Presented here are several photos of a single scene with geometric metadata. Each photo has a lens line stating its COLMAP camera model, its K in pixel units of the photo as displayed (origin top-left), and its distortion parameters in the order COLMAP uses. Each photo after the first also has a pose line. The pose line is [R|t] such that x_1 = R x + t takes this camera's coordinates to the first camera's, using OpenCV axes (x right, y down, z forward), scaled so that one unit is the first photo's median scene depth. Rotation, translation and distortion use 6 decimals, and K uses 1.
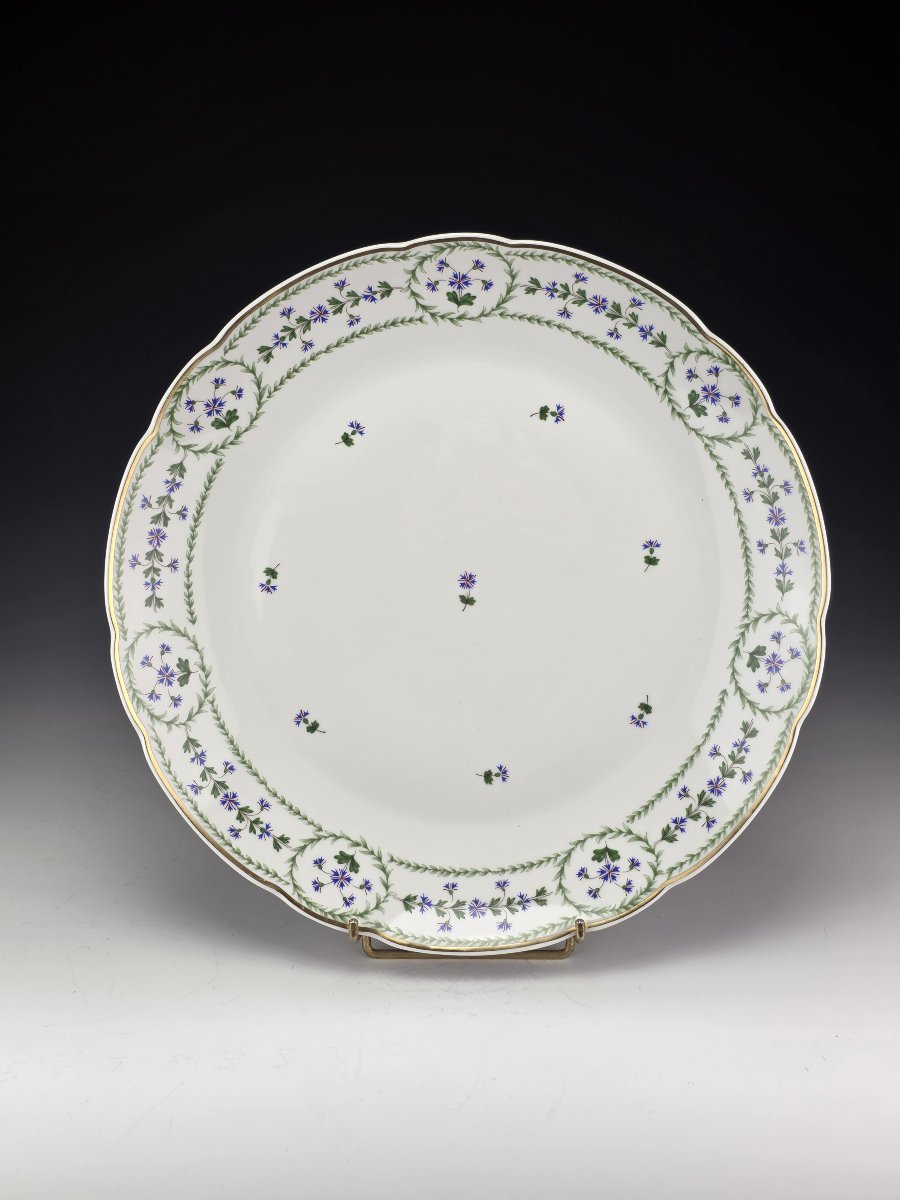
lens RADIAL K [[1606.0, 0, 450.0], [0, 1606.0, 600.0], [0, 0, 1]] dist [0.248427, 0.011948]
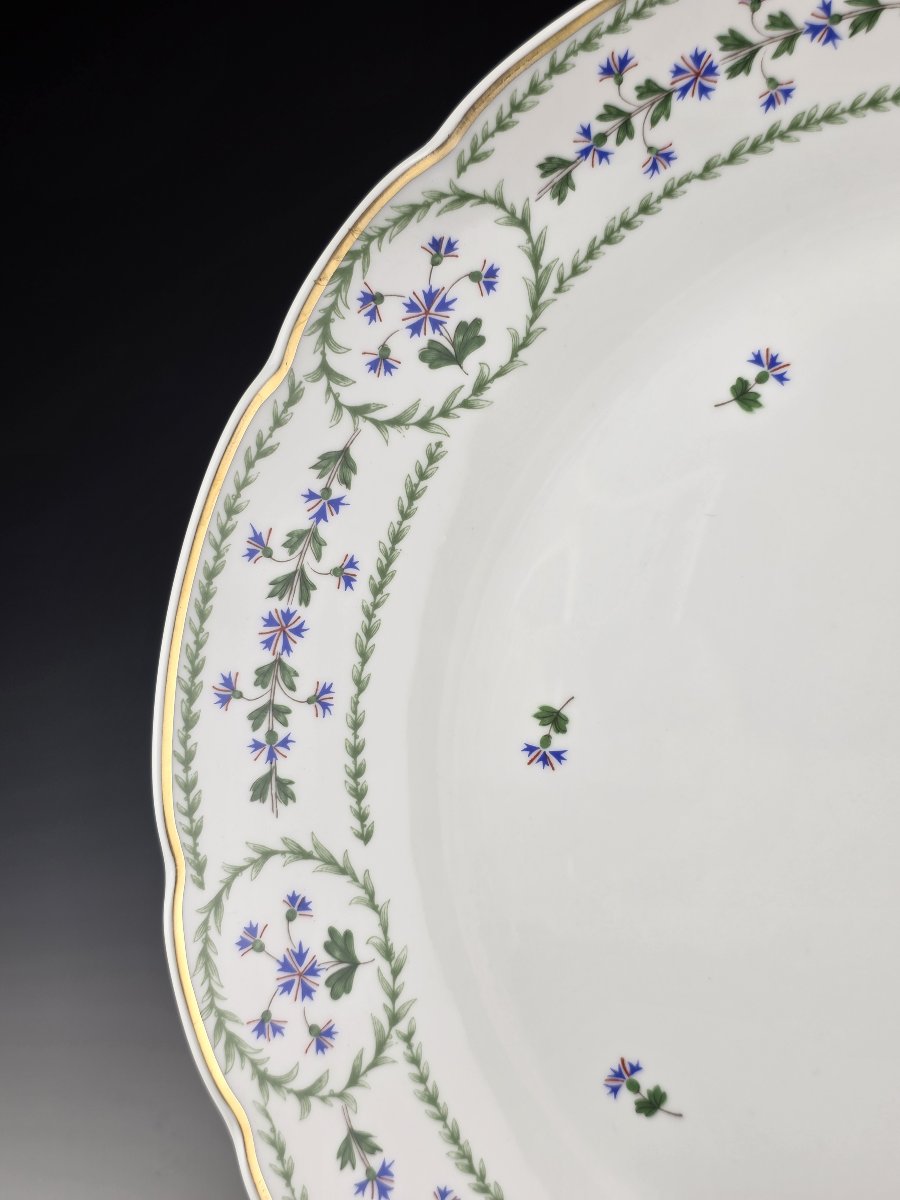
lens RADIAL K [[1641.7, 0, 450.0], [0, 1641.7, 600.0], [0, 0, 1]] dist [0.147557, -0.749372]
pose [[0.995758, 0.006741, -0.091758, -0.101206], [-0.012500, 0.997977, -0.062330, -0.021214], [0.091153, 0.063213, 0.993829, 0.592168]]
